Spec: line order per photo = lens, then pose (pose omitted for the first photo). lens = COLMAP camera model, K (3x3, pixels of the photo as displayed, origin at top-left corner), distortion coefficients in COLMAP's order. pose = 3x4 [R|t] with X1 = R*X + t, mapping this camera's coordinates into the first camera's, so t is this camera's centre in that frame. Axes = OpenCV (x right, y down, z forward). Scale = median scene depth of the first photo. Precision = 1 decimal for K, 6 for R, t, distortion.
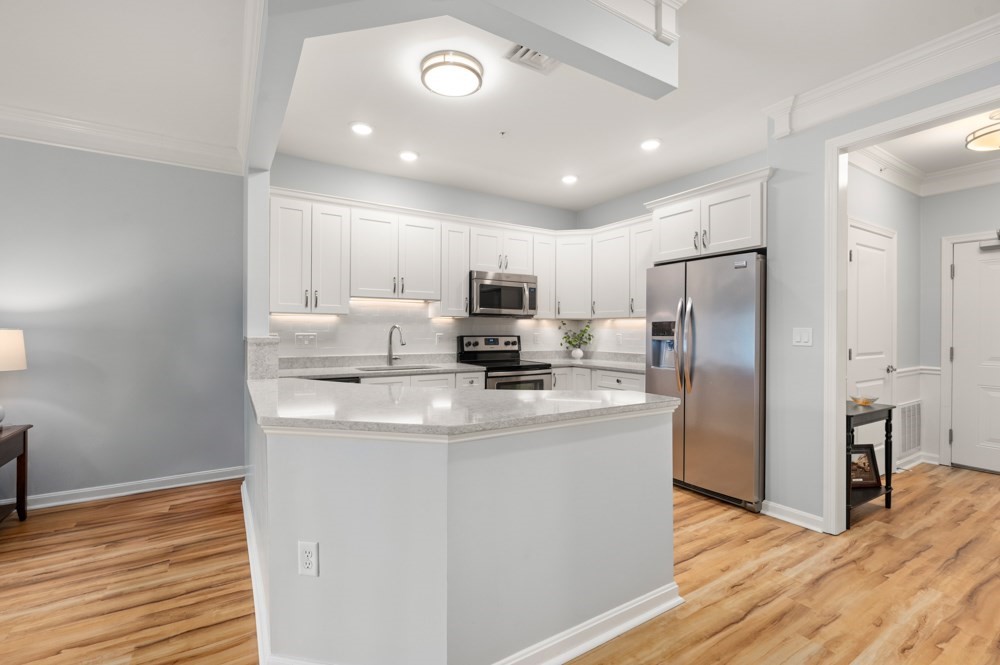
lens RADIAL K [[446.1, 0, 503.1], [0, 446.1, 330.0], [0, 0, 1]] dist [0.002804, -0.000564]
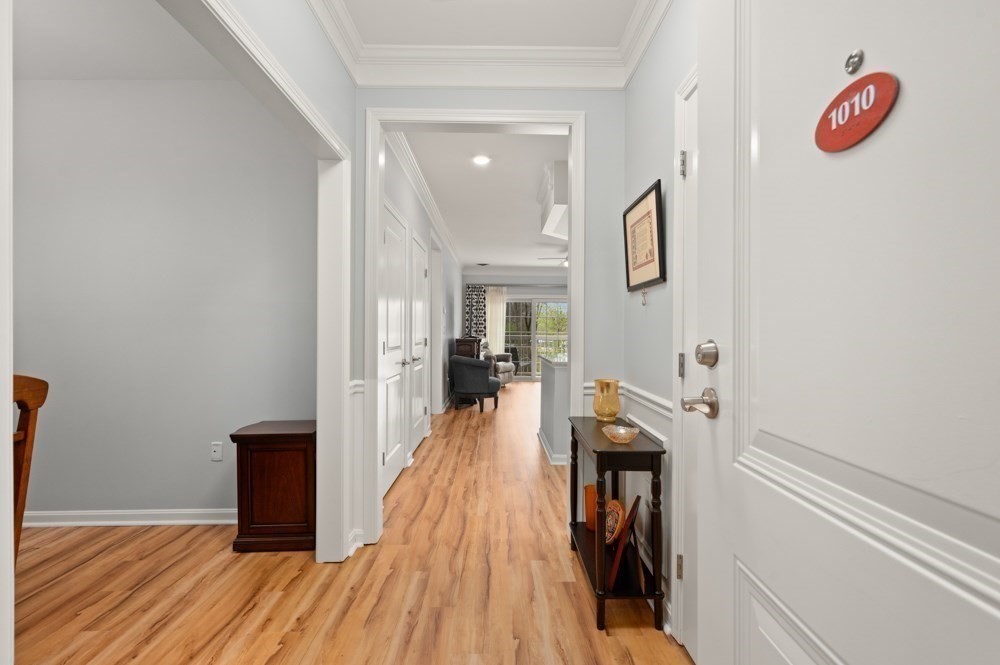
lens RADIAL K [[446.1, 0, 494.7], [0, 446.1, 323.0], [0, 0, 1]] dist [0.002804, -0.000564]
pose [[-0.536325, -0.022986, -0.843699, 1.172506], [-0.000496, 0.999637, -0.026920, 0.021404], [0.844012, -0.014020, -0.536142, 0.987273]]
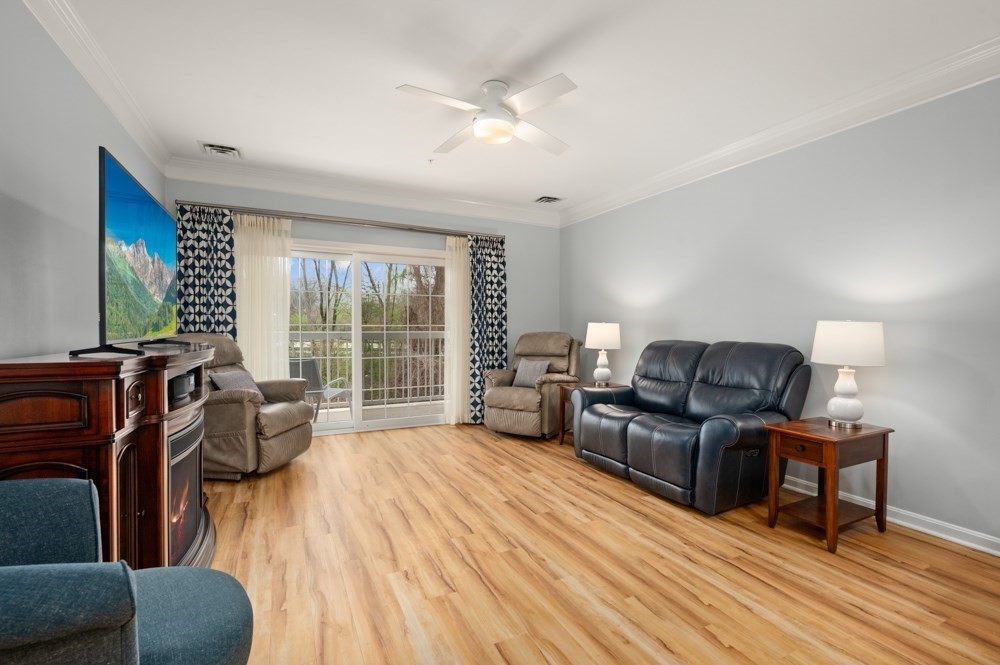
lens RADIAL K [[446.1, 0, 504.5], [0, 446.1, 330.8], [0, 0, 1]] dist [0.002804, -0.000564]
pose [[-0.098562, 0.006372, -0.995110, -0.073781], [0.000069, 0.999980, 0.006397, 0.009197], [0.995131, 0.000561, -0.098561, 0.249136]]
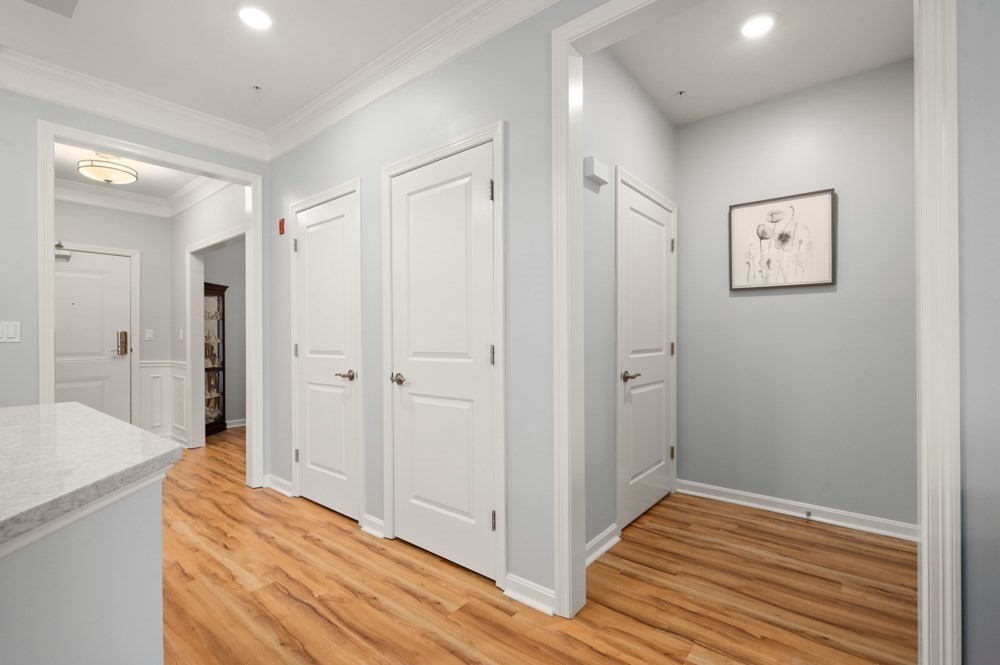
lens RADIAL K [[446.1, 0, 505.4], [0, 446.1, 338.5], [0, 0, 1]] dist [0.002804, -0.000564]
pose [[-0.324105, -0.005098, 0.946007, -0.333325], [0.002009, 0.999980, 0.006078, 0.019096], [-0.946019, 0.003871, -0.324088, 0.280616]]
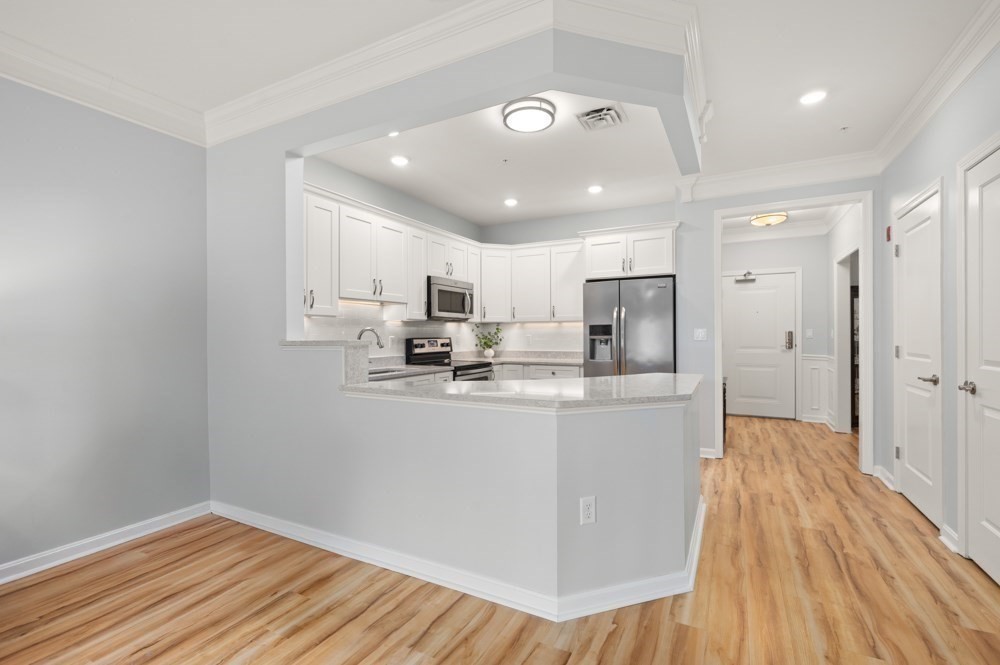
lens RADIAL K [[446.1, 0, 503.8], [0, 446.1, 333.2], [0, 0, 1]] dist [0.002804, -0.000564]
pose [[0.863279, -0.007640, 0.504668, -0.520071], [0.007994, 0.999967, 0.001463, 0.001909], [-0.504663, 0.002772, 0.863312, 0.010381]]
